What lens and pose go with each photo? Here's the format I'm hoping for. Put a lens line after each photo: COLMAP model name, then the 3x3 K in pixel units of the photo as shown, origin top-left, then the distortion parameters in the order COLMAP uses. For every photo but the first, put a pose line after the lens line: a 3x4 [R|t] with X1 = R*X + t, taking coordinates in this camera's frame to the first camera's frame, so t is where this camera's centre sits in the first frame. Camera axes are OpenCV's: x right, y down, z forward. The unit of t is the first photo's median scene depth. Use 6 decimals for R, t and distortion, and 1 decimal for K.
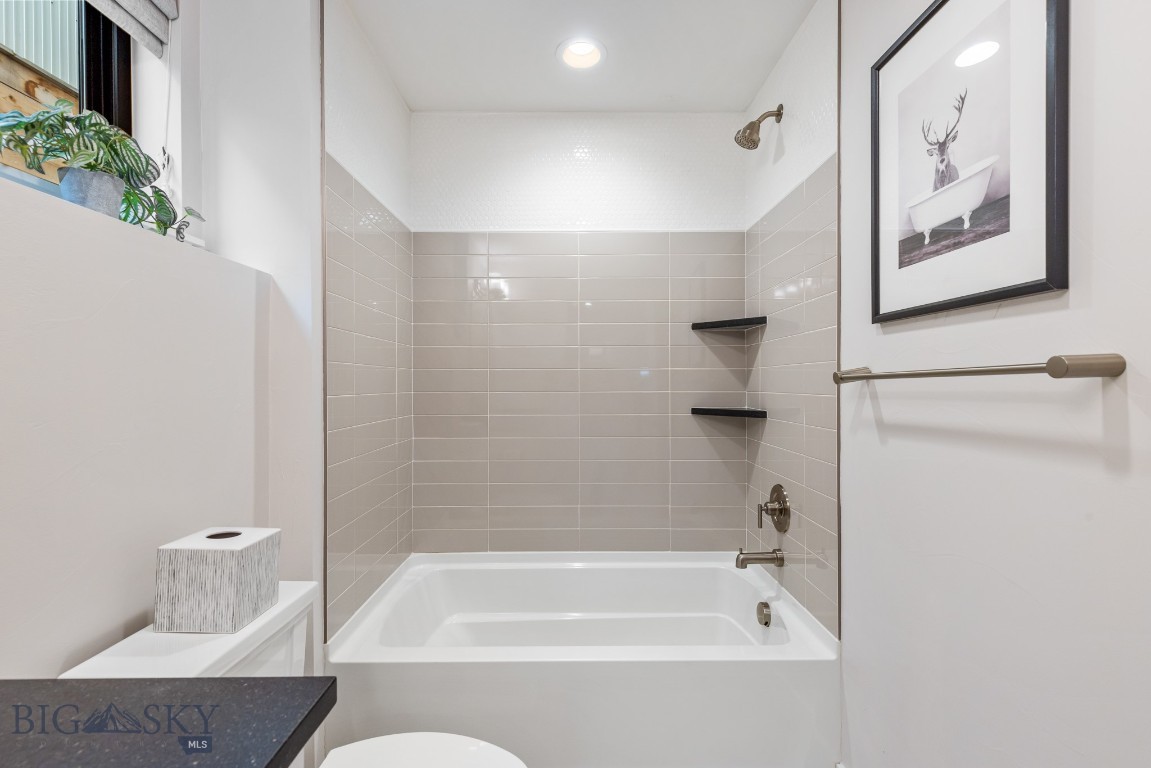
lens RADIAL K [[515.4, 0, 575.5], [0, 515.4, 384.0], [0, 0, 1]] dist [0.007603, 0.000464]
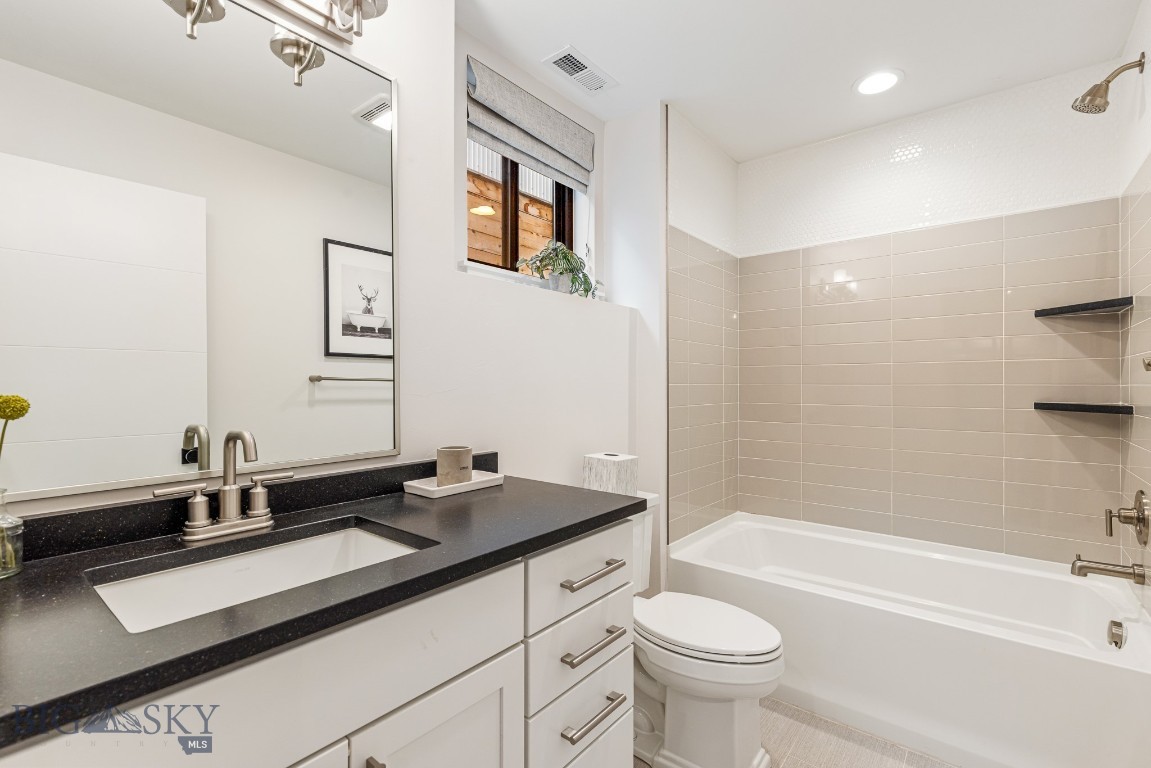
lens RADIAL K [[515.4, 0, 575.5], [0, 515.4, 384.0], [0, 0, 1]] dist [0.007603, 0.000464]
pose [[0.772174, 0.001919, -0.635409, 0.218710], [-0.002819, 0.999996, -0.000406, 0.019737], [0.635405, 0.002105, 0.772176, -0.282285]]
